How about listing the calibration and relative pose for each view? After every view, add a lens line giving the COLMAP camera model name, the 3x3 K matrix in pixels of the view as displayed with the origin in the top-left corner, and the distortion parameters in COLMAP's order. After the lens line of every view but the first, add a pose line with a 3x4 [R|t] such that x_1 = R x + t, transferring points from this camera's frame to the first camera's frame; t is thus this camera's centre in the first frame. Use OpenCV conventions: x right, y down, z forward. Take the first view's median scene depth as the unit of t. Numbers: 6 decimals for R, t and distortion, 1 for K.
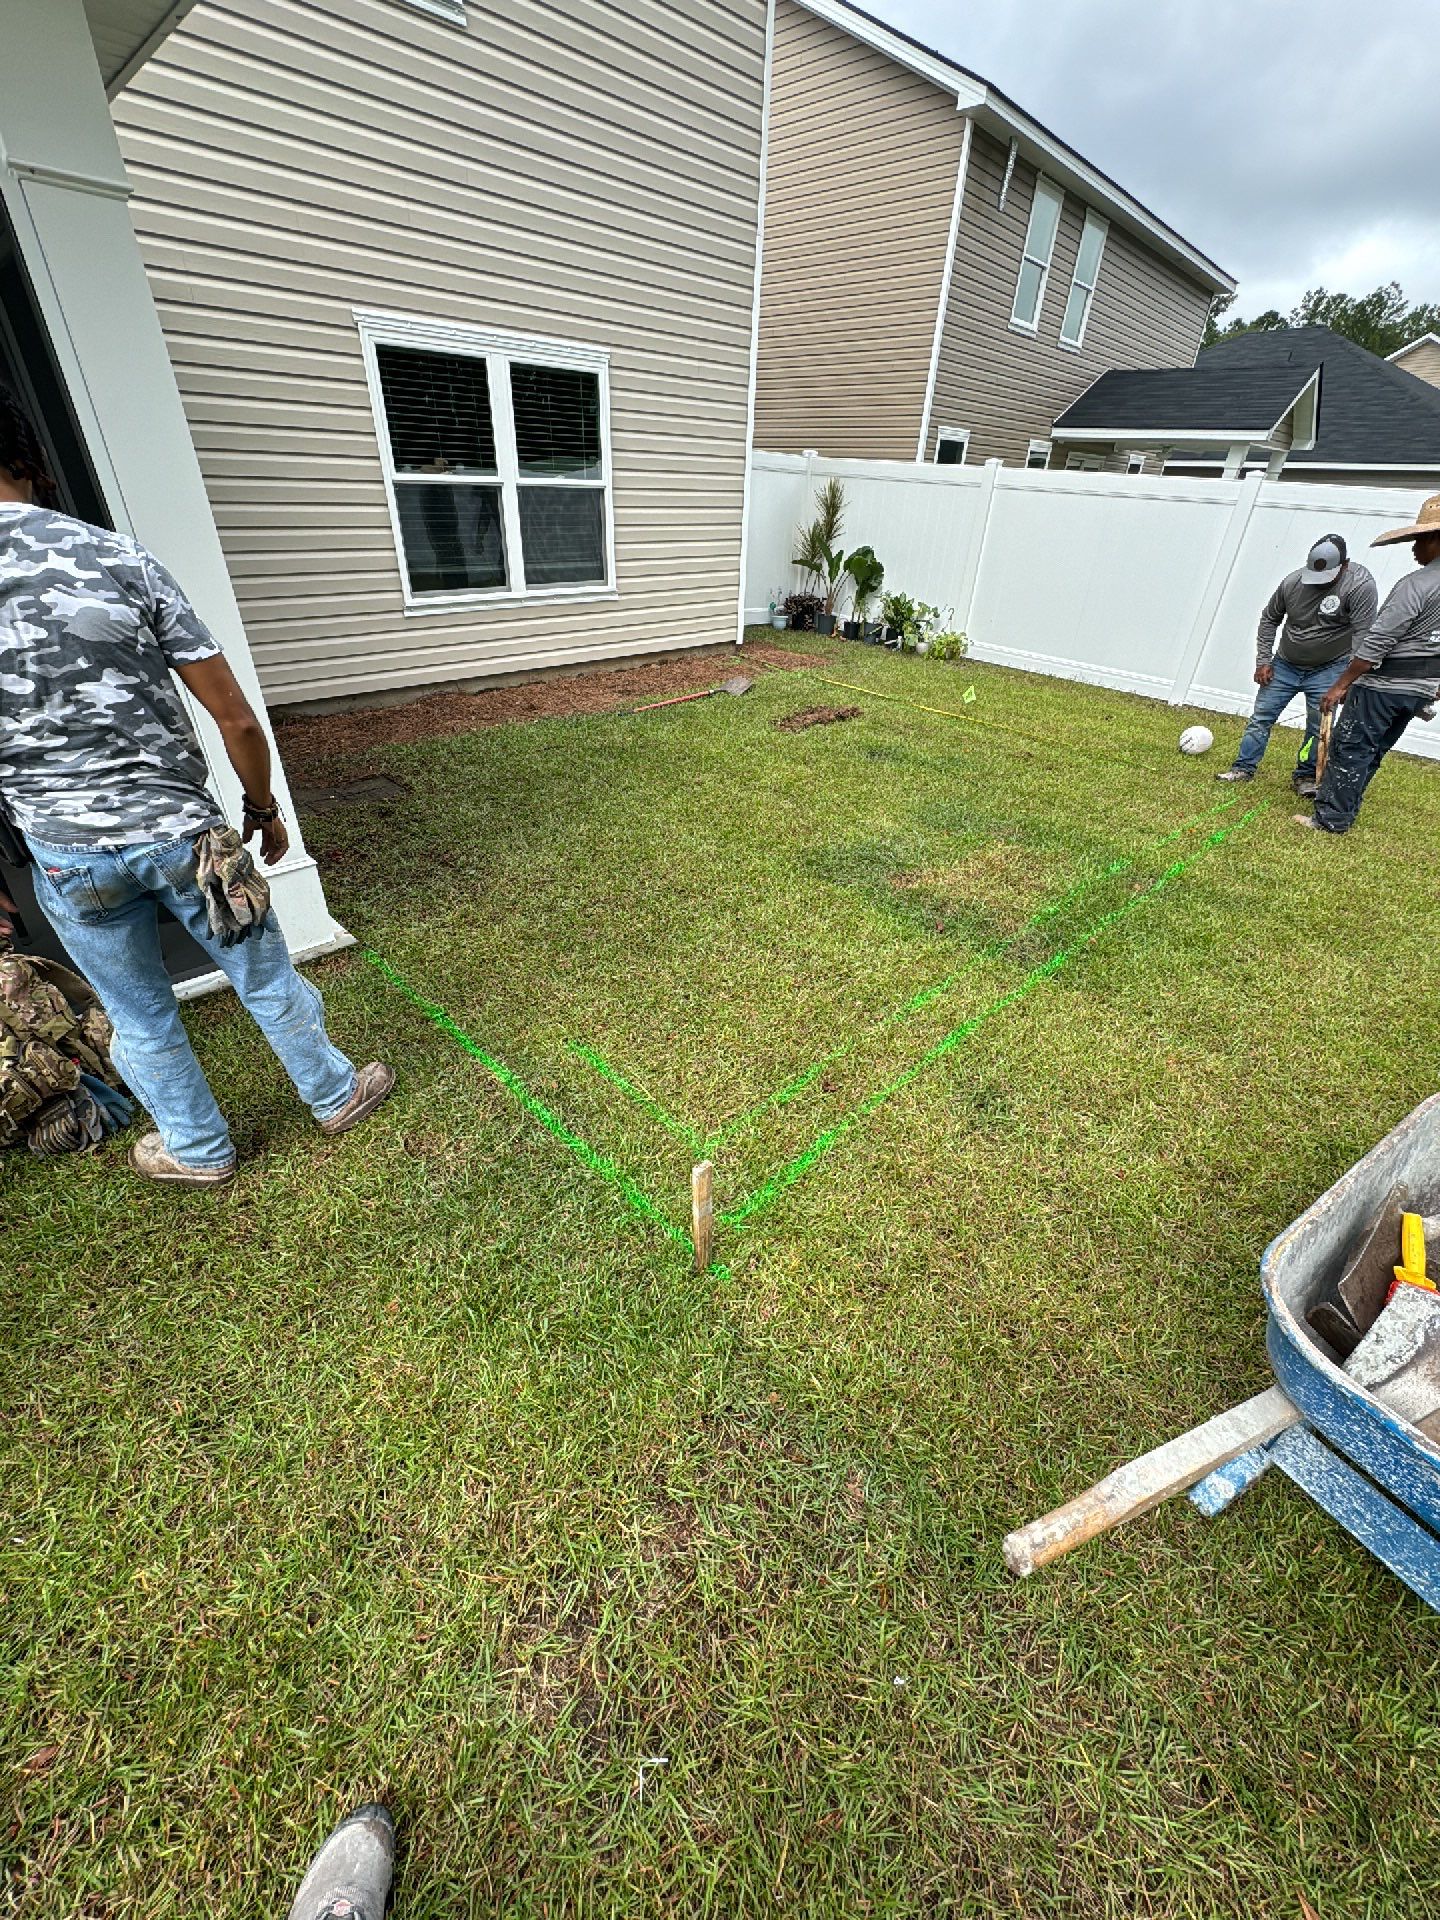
lens RADIAL K [[765.3, 0, 724.5], [0, 765.3, 958.4], [0, 0, 1]] dist [-0.000978, -0.000226]
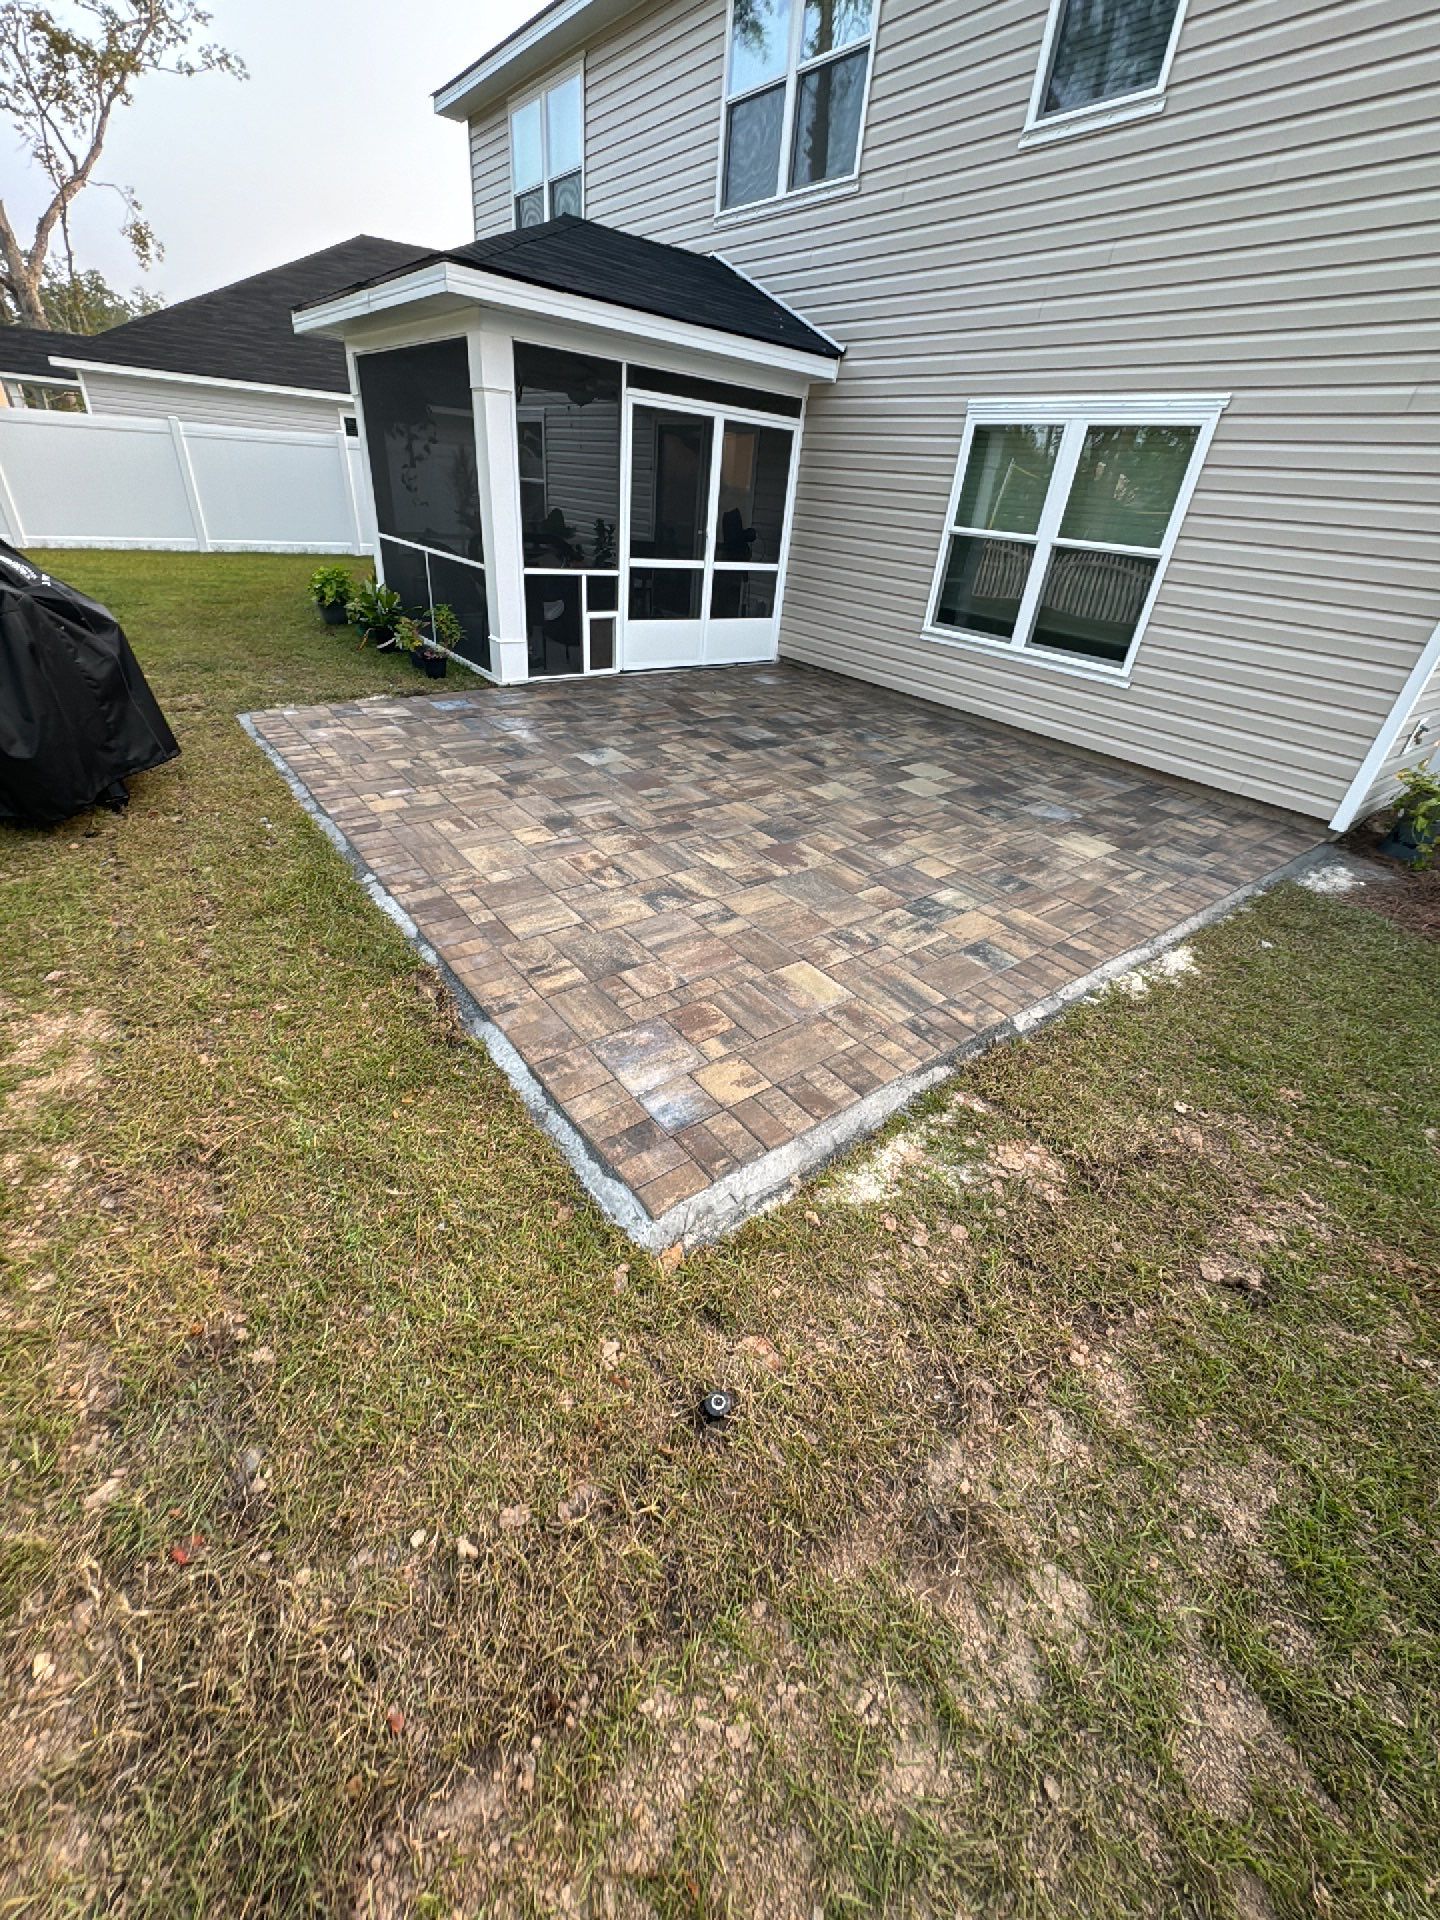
lens RADIAL K [[760.3, 0, 720.0], [0, 760.3, 960.0], [0, 0, 1]] dist [-0.000918, -0.000141]
pose [[-0.119798, 0.478054, -0.870123, 0.816785], [-0.603388, 0.660932, 0.446196, -0.399323], [0.788398, 0.578475, 0.209274, 0.691319]]
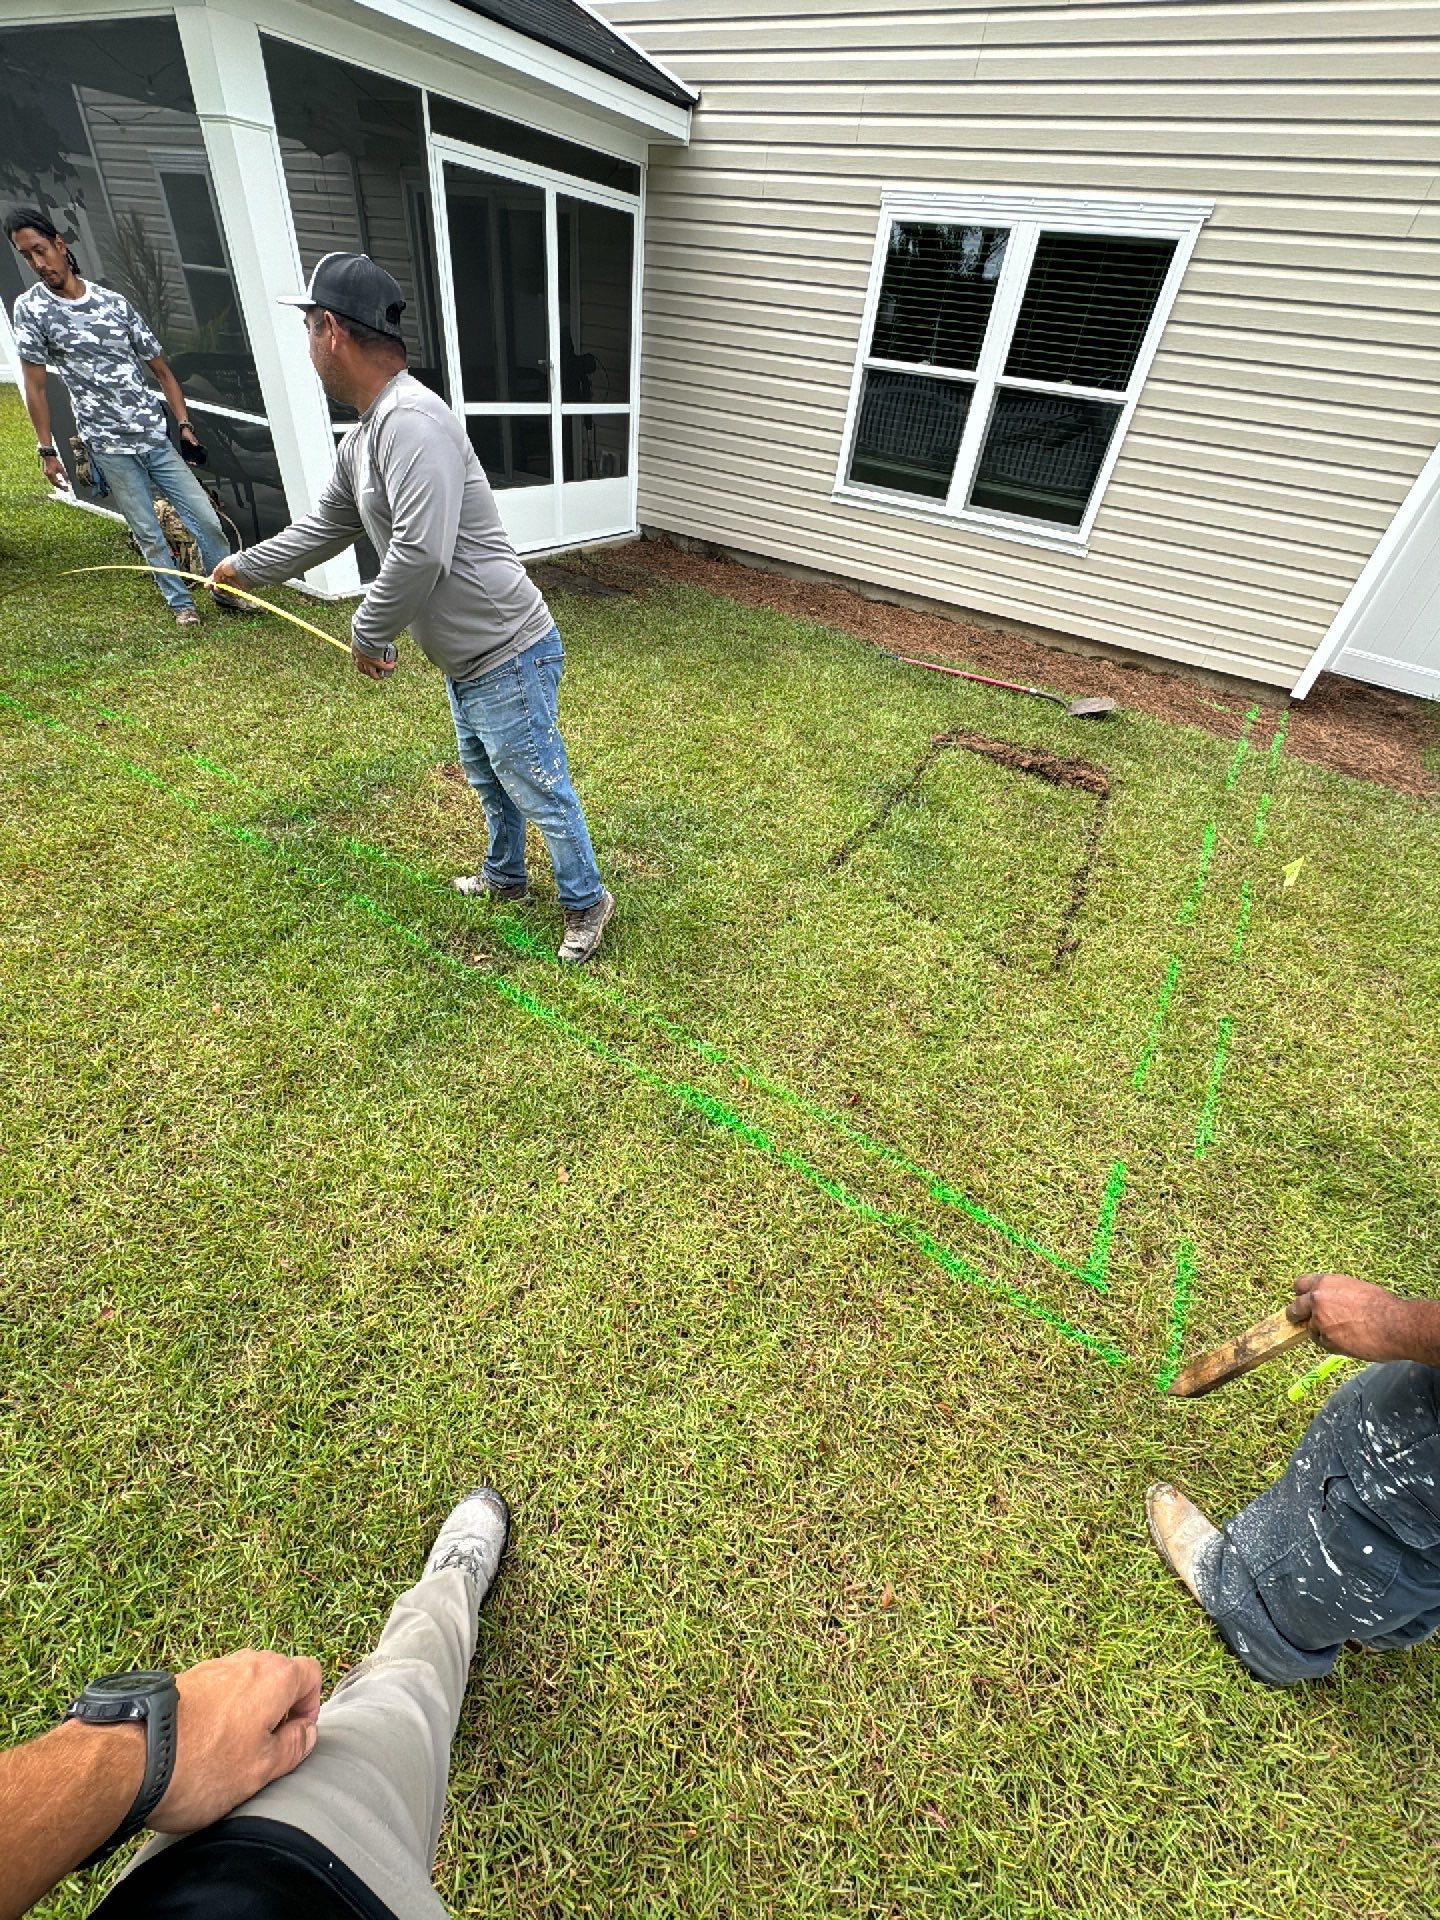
lens RADIAL K [[765.3, 0, 724.5], [0, 765.3, 958.4], [0, 0, 1]] dist [-0.000978, -0.000226]
pose [[0.228646, 0.609683, -0.758952, 0.647456], [-0.594631, 0.704737, 0.386989, -0.282617], [0.770802, 0.362812, 0.523672, 0.491467]]
